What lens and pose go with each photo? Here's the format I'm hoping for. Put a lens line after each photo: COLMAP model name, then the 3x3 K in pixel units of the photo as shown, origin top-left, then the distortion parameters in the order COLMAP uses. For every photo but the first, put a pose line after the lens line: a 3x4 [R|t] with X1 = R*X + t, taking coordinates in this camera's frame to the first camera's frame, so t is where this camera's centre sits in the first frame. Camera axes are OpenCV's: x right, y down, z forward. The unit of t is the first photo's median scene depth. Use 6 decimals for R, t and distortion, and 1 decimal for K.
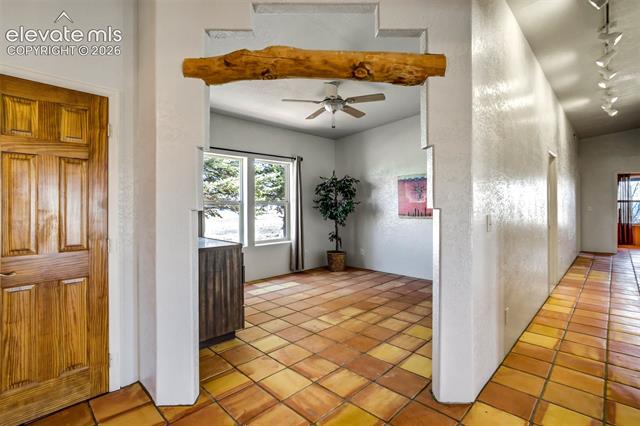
lens RADIAL K [[301.3, 0, 314.1], [0, 301.3, 203.8], [0, 0, 1]] dist [-0.012743, 0.012253]
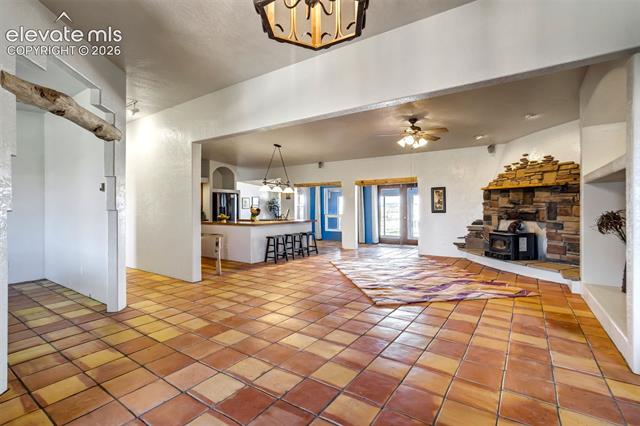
lens RADIAL K [[301.3, 0, 314.9], [0, 301.3, 211.4], [0, 0, 1]] dist [-0.012743, 0.012253]
pose [[-0.177560, 0.001036, 0.984109, -0.845363], [-0.003397, 0.999993, -0.001666, 0.008365], [-0.984104, -0.003639, -0.177555, 0.048676]]
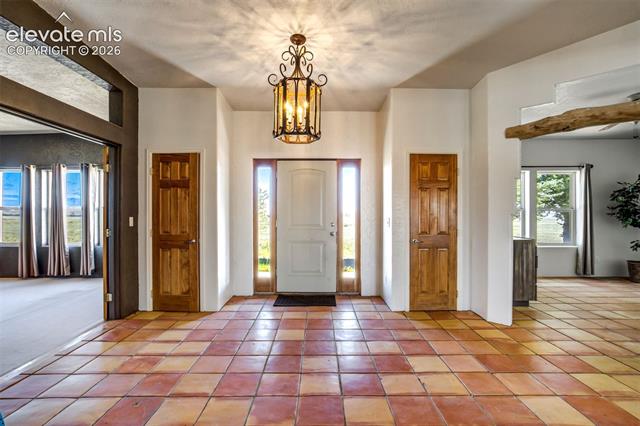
lens RADIAL K [[301.3, 0, 324.3], [0, 301.3, 213.4], [0, 0, 1]] dist [-0.012743, 0.012253]
pose [[0.725996, 0.008524, -0.687646, 0.003042], [0.000345, 0.999919, 0.012759, -0.004571], [0.687699, -0.009501, 0.725934, -0.497161]]
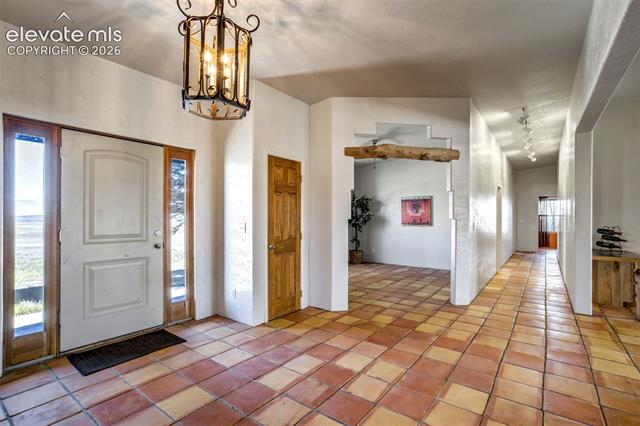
lens RADIAL K [[301.3, 0, 318.2], [0, 301.3, 215.5], [0, 0, 1]] dist [-0.012743, 0.012253]
pose [[0.990413, 0.008266, 0.137892, -0.451676], [-0.008231, 0.999966, -0.000822, 0.001110], [-0.137894, -0.000321, 0.990447, -0.535351]]
